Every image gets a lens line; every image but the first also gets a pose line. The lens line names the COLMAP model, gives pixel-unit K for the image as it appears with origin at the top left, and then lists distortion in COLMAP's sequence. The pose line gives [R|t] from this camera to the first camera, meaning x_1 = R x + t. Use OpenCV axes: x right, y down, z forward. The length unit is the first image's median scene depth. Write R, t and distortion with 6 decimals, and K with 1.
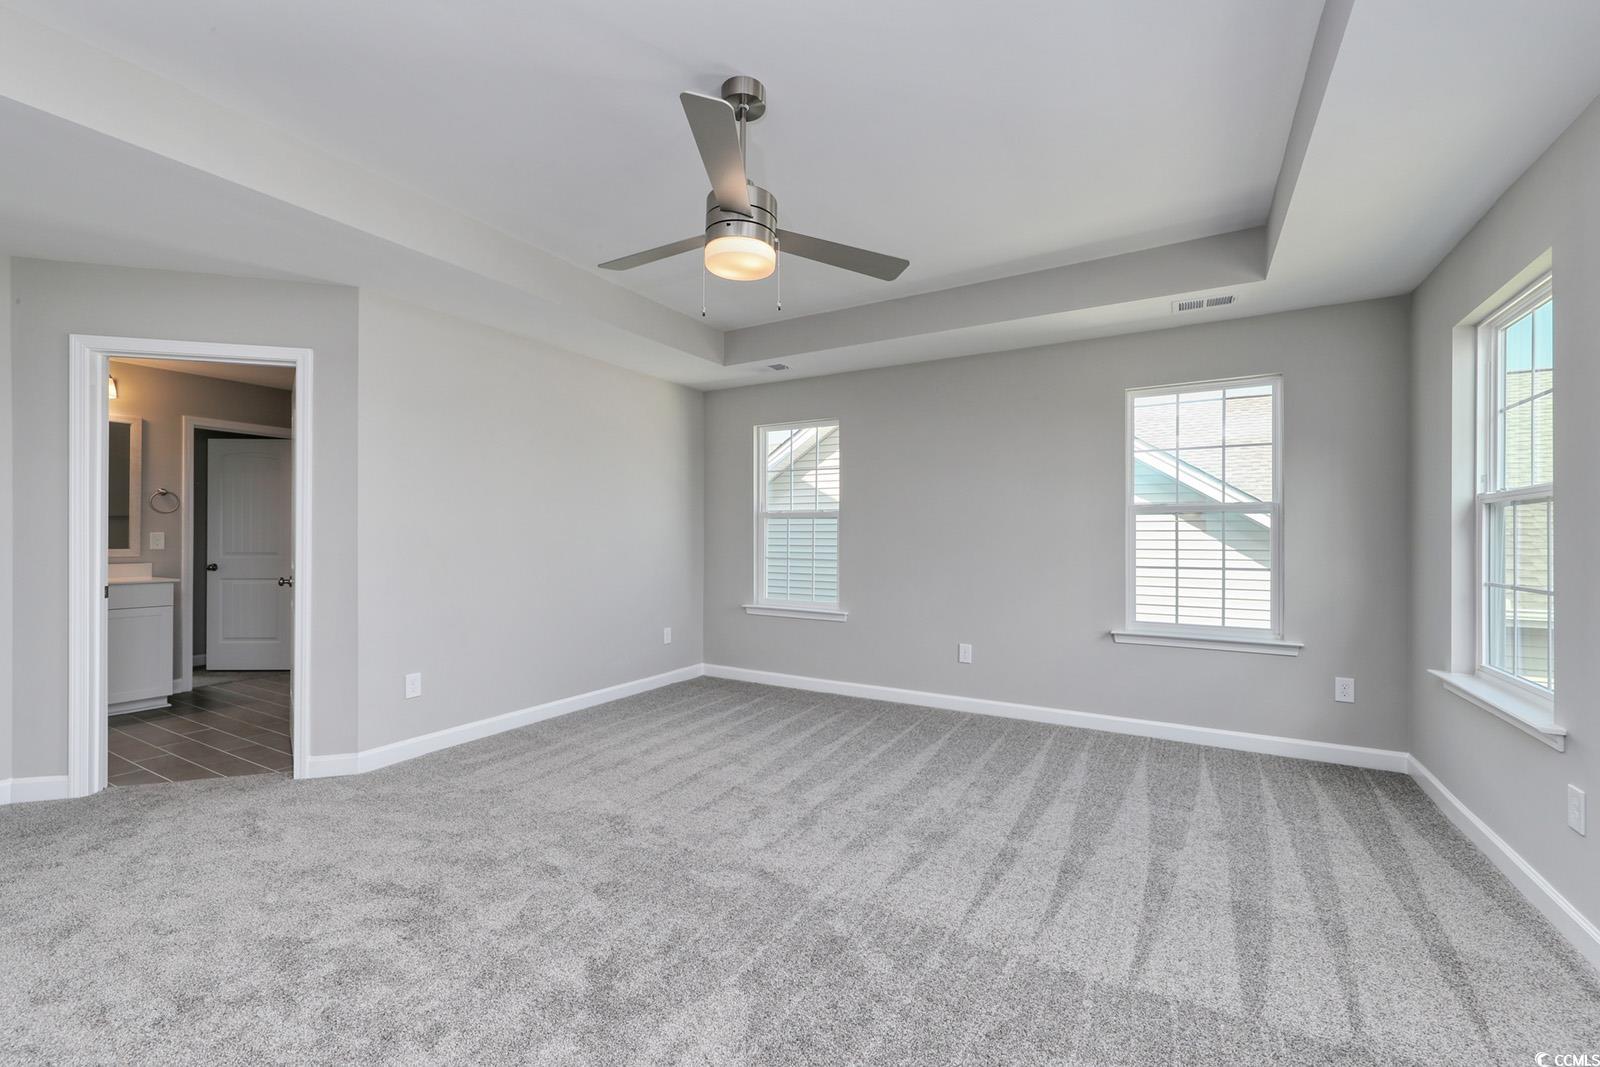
lens RADIAL K [[646.9, 0, 788.4], [0, 646.9, 533.3], [0, 0, 1]] dist [0.008883, -0.000120]
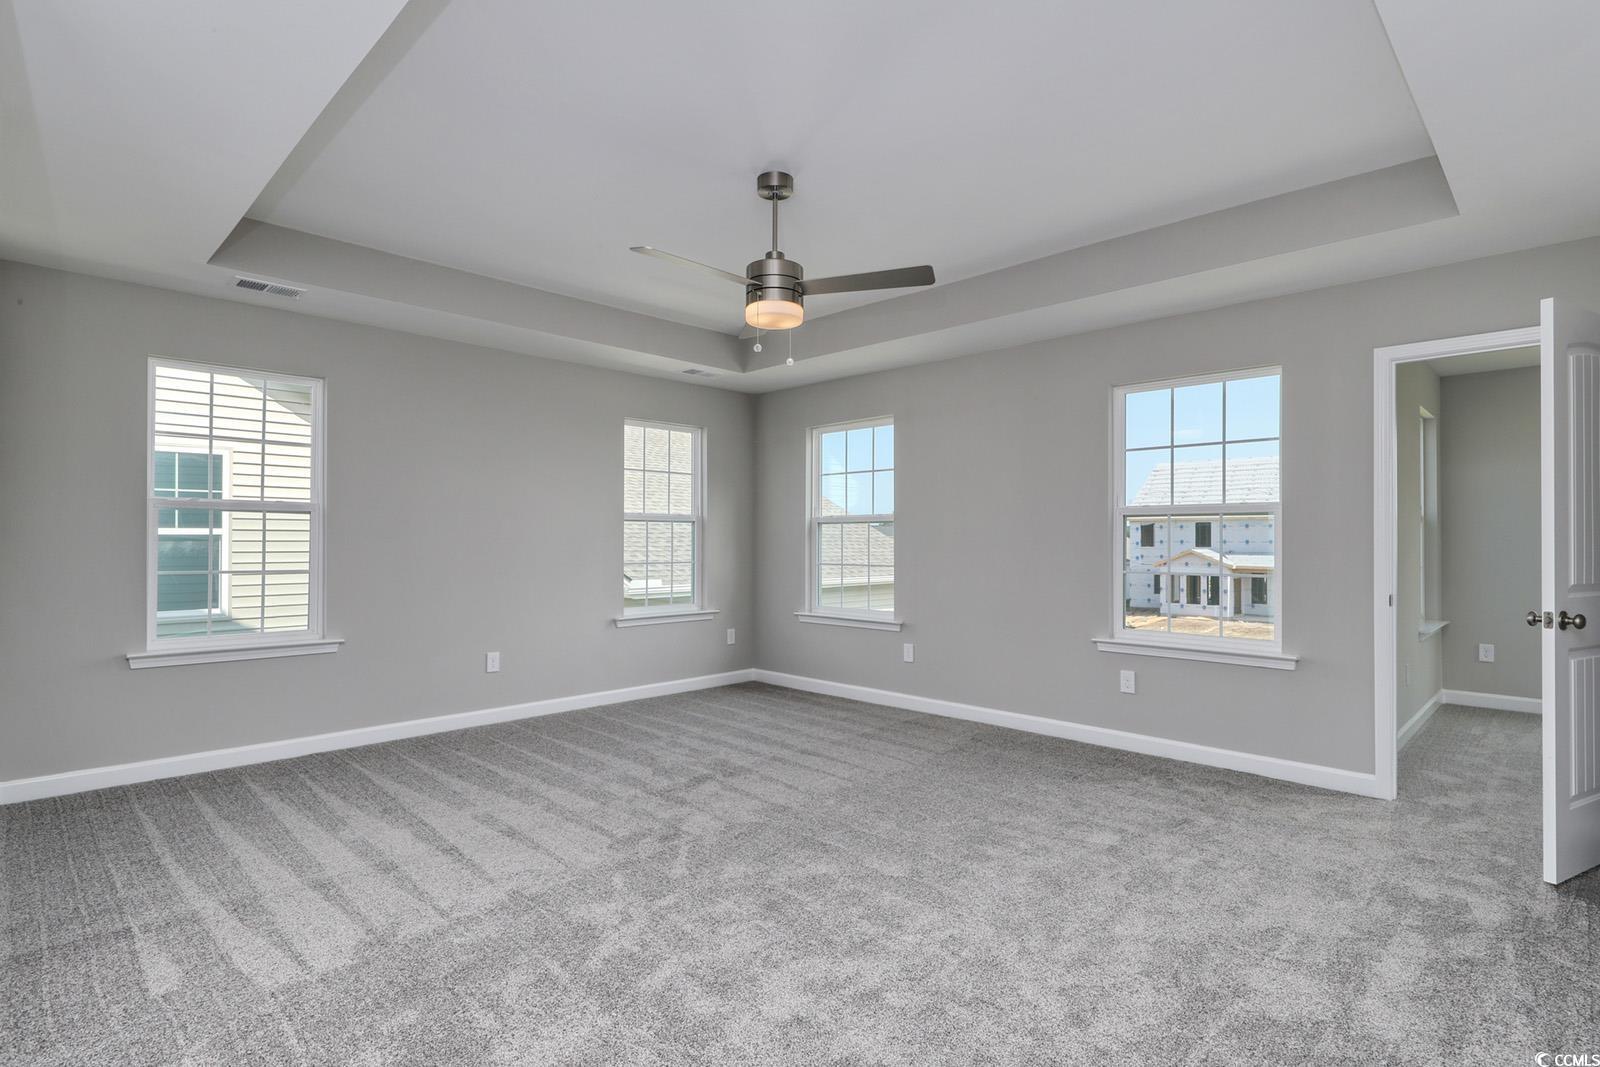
lens RADIAL K [[796.4, 0, 789.4], [0, 796.4, 543.6], [0, 0, 1]] dist [0.005891, 0.000918]
pose [[0.254171, -0.006494, 0.967137, -0.868131], [-0.009048, 0.999918, 0.009092, -0.003074], [-0.967117, -0.011062, 0.254092, 0.334225]]
